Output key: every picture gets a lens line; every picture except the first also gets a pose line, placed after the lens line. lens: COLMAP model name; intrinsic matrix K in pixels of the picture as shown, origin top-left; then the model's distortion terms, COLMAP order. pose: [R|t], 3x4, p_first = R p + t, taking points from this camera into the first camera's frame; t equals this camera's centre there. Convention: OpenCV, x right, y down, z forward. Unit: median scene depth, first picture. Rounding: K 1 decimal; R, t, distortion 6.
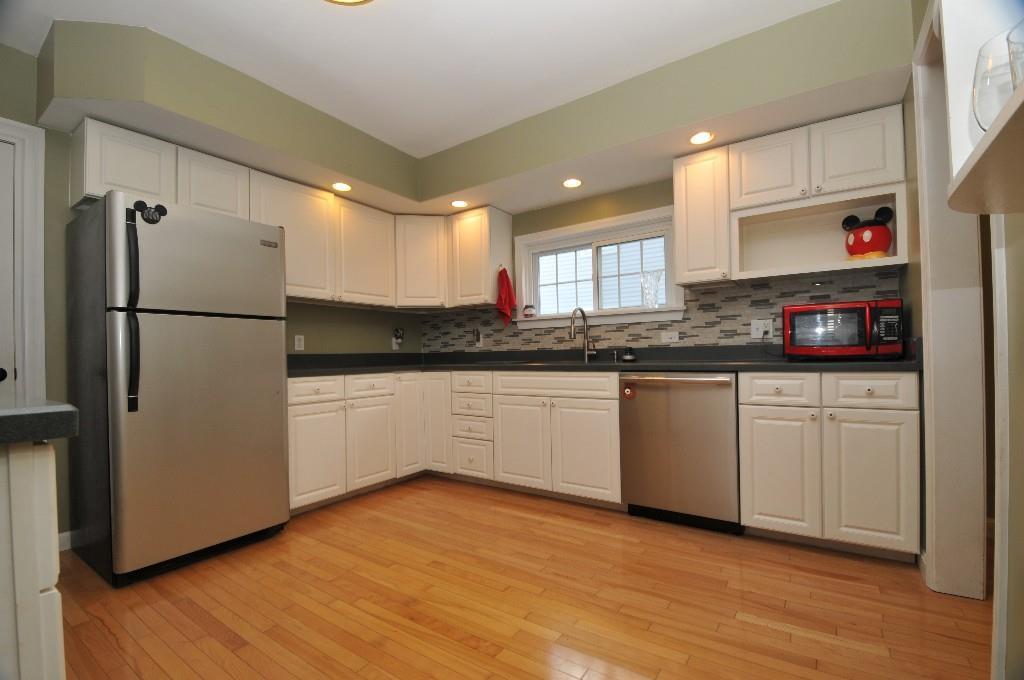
lens RADIAL K [[445.7, 0, 508.3], [0, 445.7, 365.0], [0, 0, 1]] dist [0.000041, -0.000371]
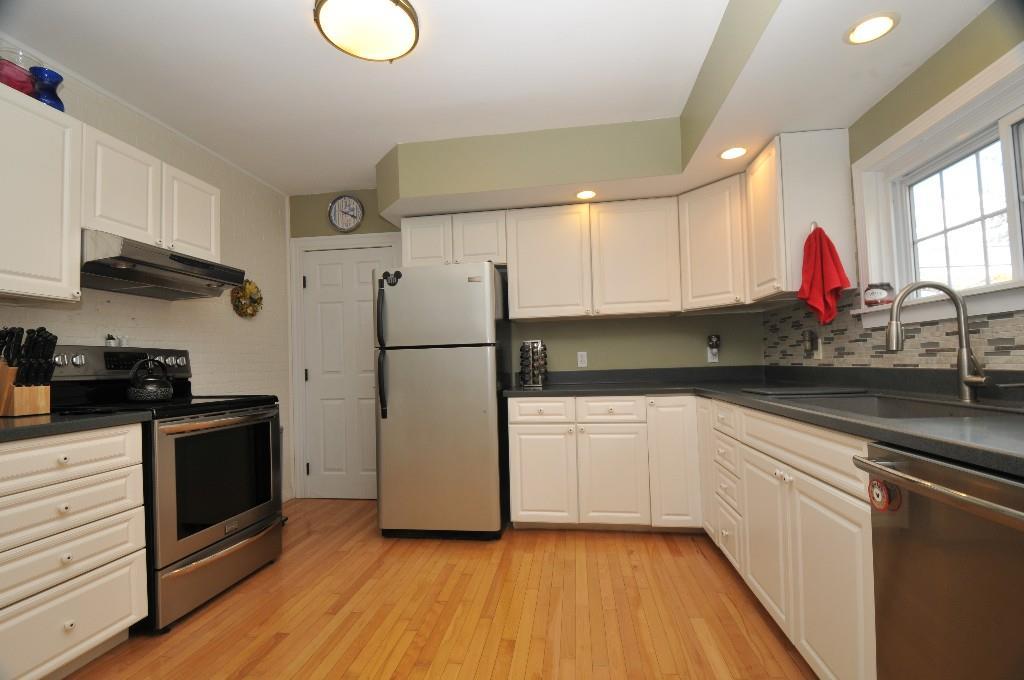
lens RADIAL K [[455.5, 0, 511.7], [0, 455.5, 358.5], [0, 0, 1]] dist [-0.000676, -0.000573]
pose [[0.447553, -0.004470, -0.894246, 0.382301], [0.002084, 0.999990, -0.003956, -0.048261], [0.894255, -0.000093, 0.447557, 0.408476]]
